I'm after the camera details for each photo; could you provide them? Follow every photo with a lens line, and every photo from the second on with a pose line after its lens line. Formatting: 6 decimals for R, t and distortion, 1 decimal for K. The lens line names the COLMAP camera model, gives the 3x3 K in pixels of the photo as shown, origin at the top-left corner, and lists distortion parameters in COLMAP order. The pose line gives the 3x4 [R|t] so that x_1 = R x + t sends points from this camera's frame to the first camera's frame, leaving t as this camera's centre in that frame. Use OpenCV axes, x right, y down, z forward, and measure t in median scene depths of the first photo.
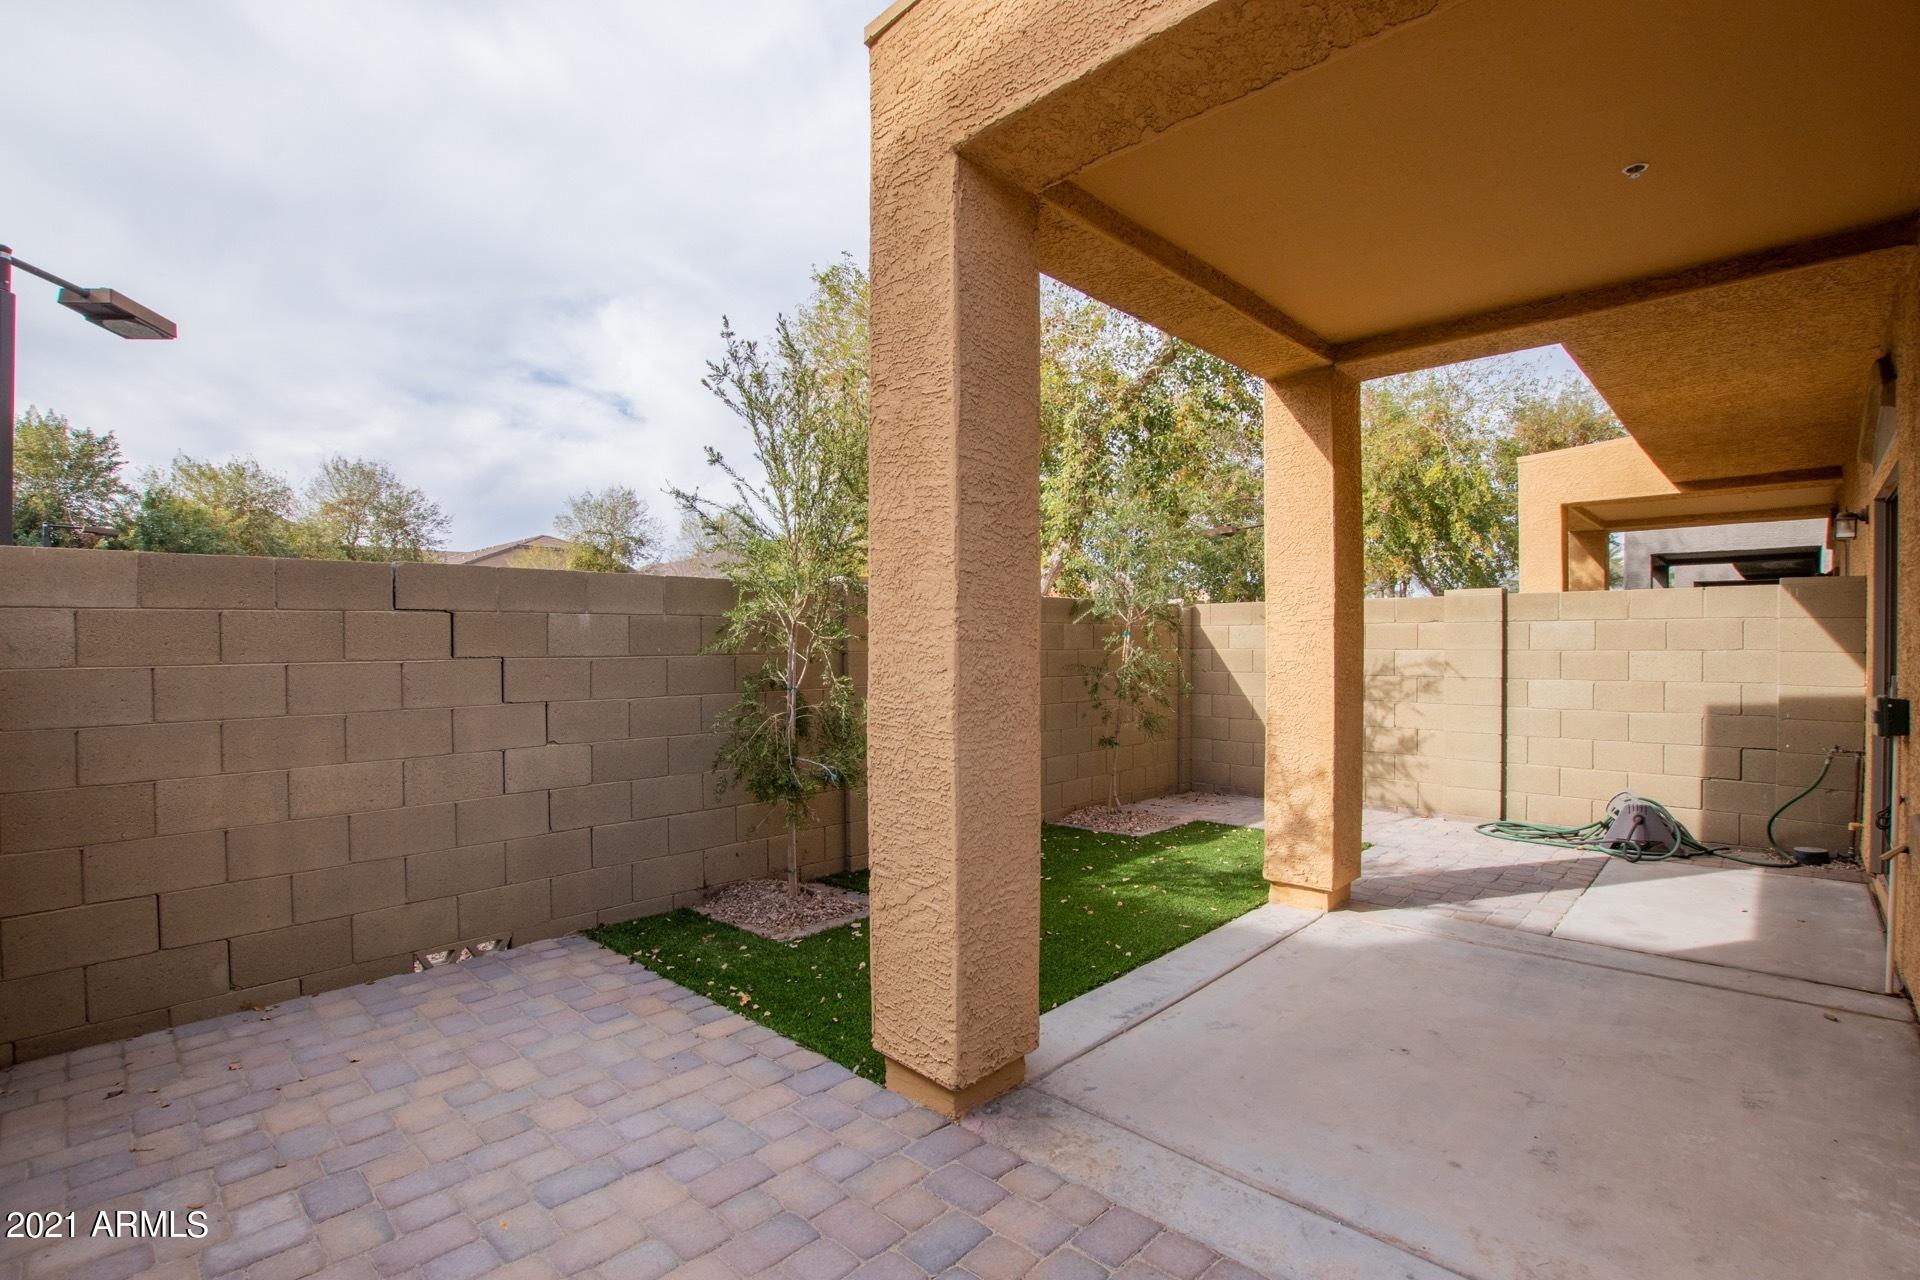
lens RADIAL K [[887.6, 0, 956.8], [0, 887.6, 648.8], [0, 0, 1]] dist [0.002231, -0.000781]
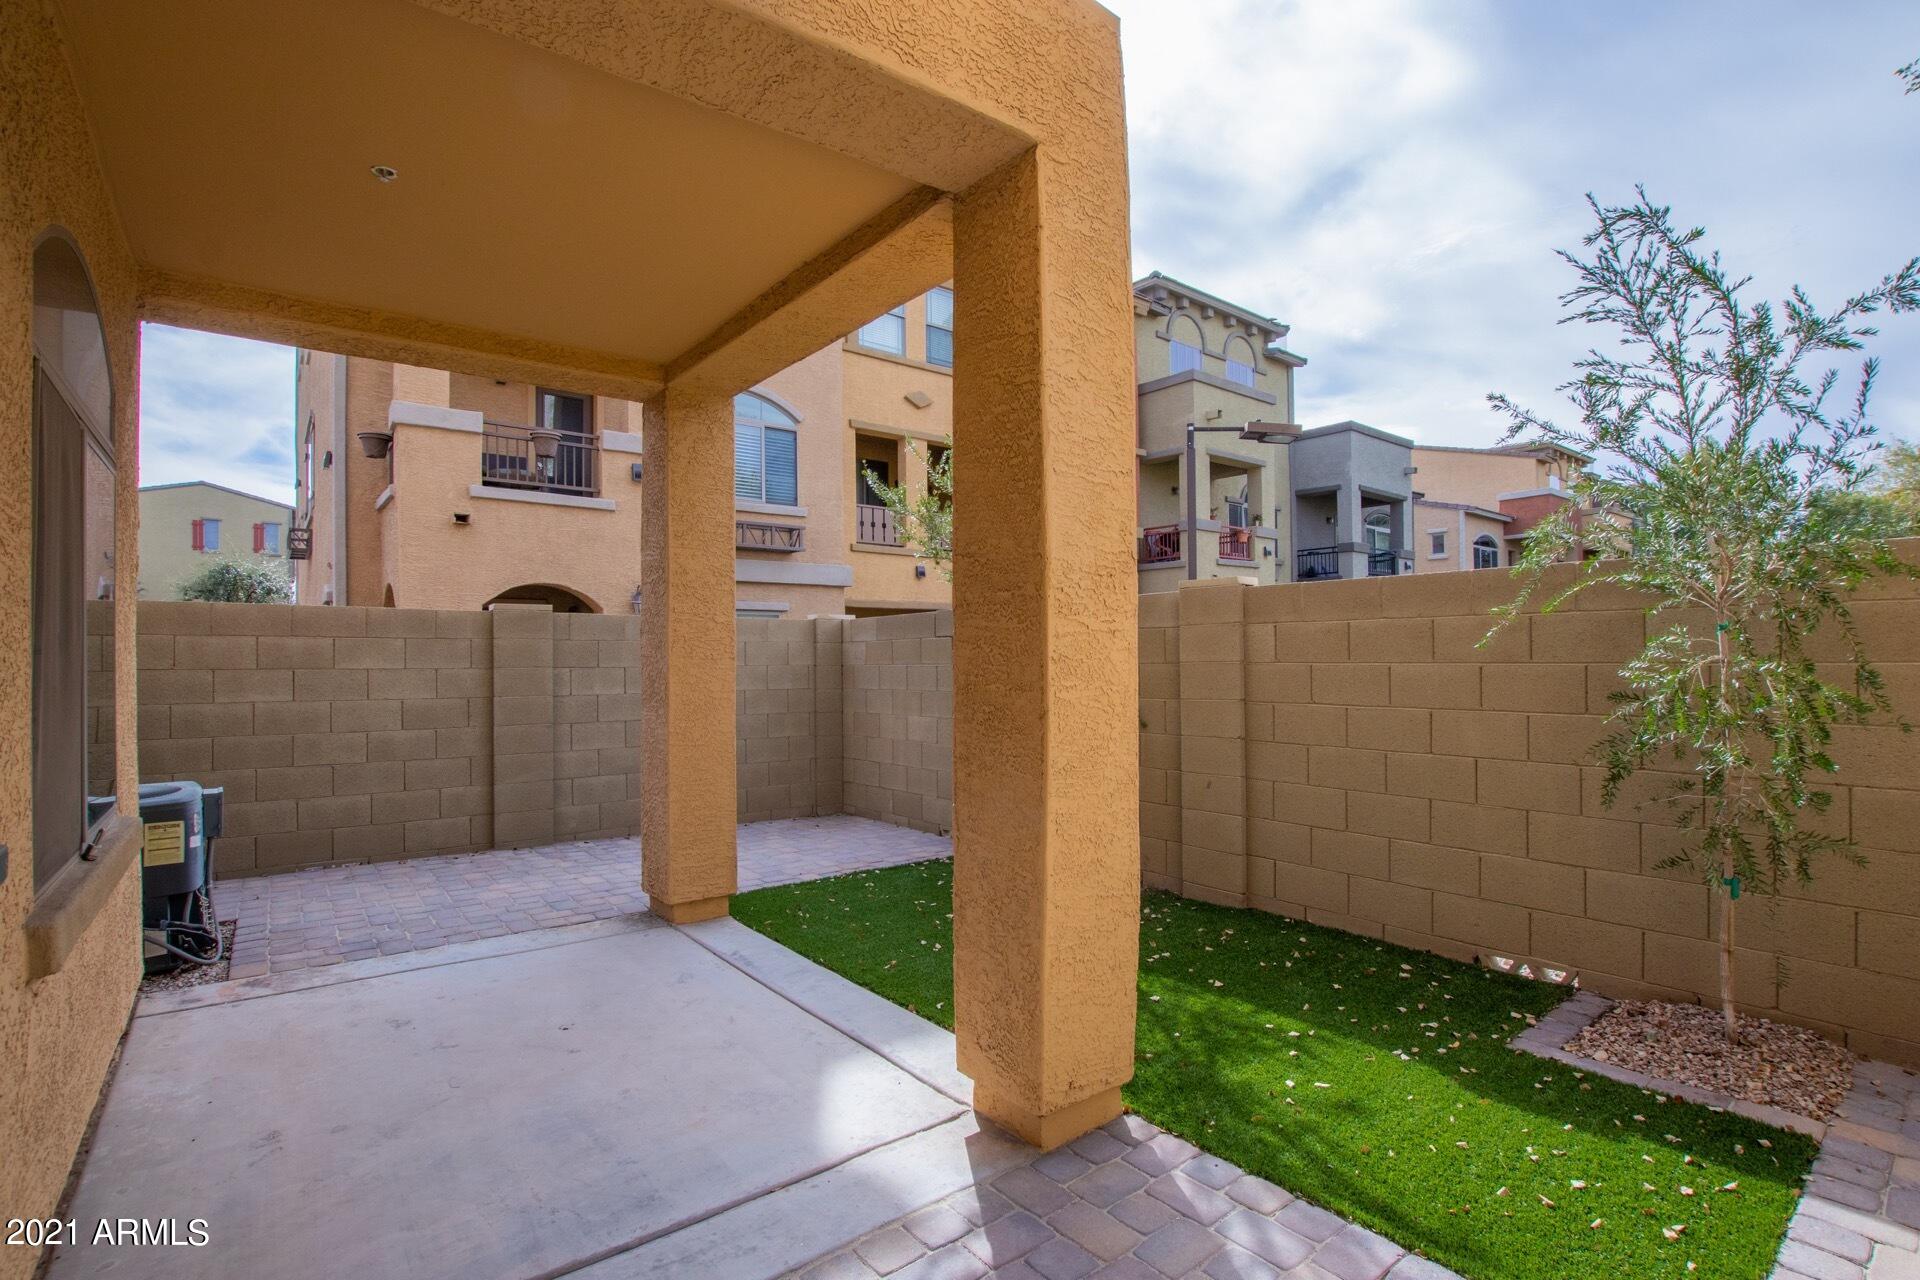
lens RADIAL K [[887.6, 0, 971.1], [0, 887.6, 649.7], [0, 0, 1]] dist [0.002231, -0.000781]
pose [[-0.133186, -0.008816, -0.991052, 1.148547], [0.011424, 0.999880, -0.010430, -0.001514], [0.991025, -0.012711, -0.133069, 1.236561]]
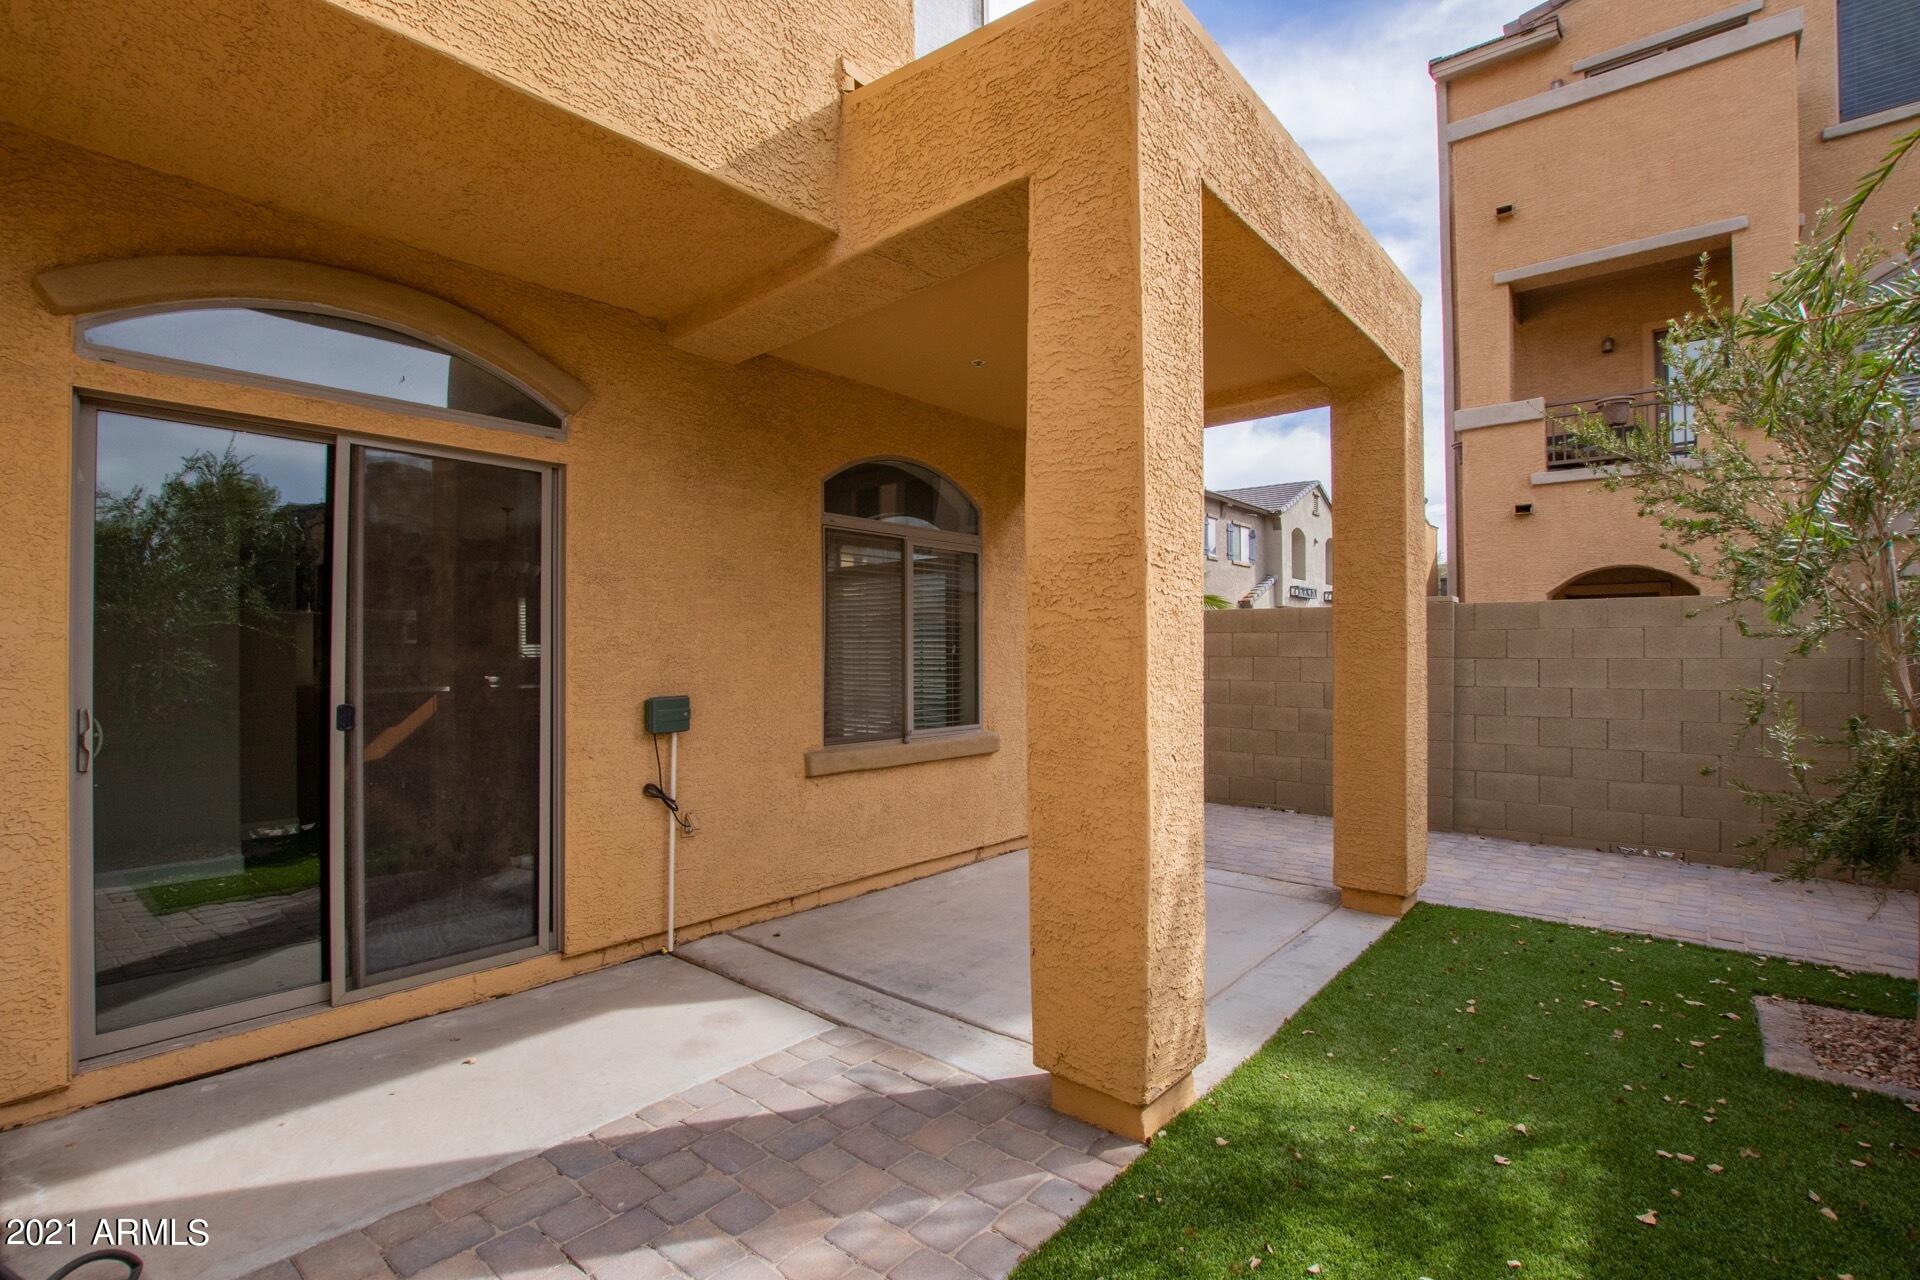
lens RADIAL K [[887.6, 0, 960.0], [0, 887.6, 648.0], [0, 0, 1]] dist [0.002231, -0.000781]
pose [[-0.997667, 0.001843, -0.068249, 0.643492], [0.002754, 0.999908, -0.013252, 0.007094], [0.068218, -0.013409, -0.997580, 1.857262]]
